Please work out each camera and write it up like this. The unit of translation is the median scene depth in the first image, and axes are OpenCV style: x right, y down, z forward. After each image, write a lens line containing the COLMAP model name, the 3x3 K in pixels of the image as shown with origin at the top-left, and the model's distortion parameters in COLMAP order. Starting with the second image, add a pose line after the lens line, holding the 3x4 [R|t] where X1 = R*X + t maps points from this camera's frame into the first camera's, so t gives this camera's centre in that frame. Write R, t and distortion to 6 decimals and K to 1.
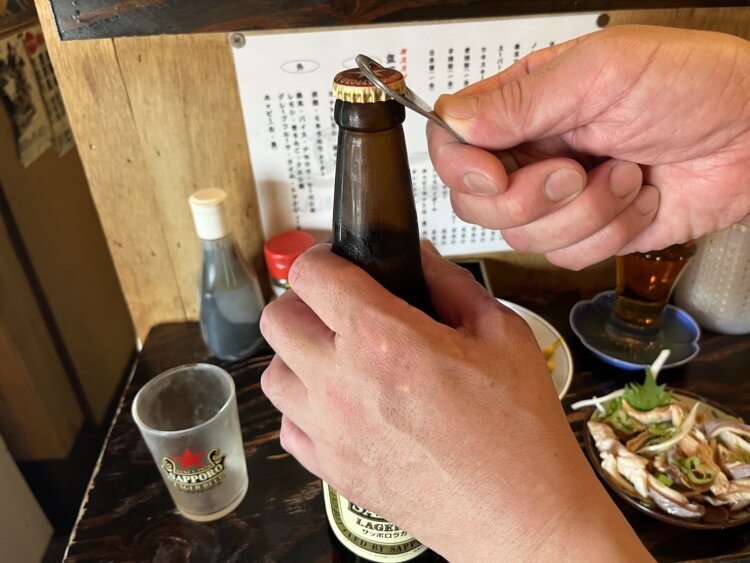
lens RADIAL K [[568.8, 0, 376.3], [0, 568.8, 278.9], [0, 0, 1]] dist [-0.001779, -0.002714]
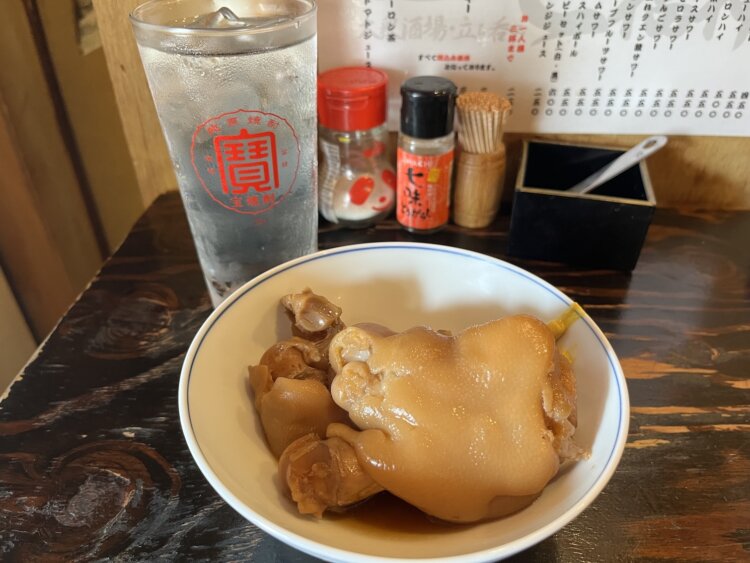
lens RADIAL K [[568.8, 0, 373.2], [0, 568.8, 283.2], [0, 0, 1]] dist [-0.001779, -0.002714]
pose [[0.985854, 0.122979, -0.113874, -0.020076], [-0.115270, 0.990722, 0.071998, 0.124029], [0.121672, -0.057854, 0.990883, 0.307622]]
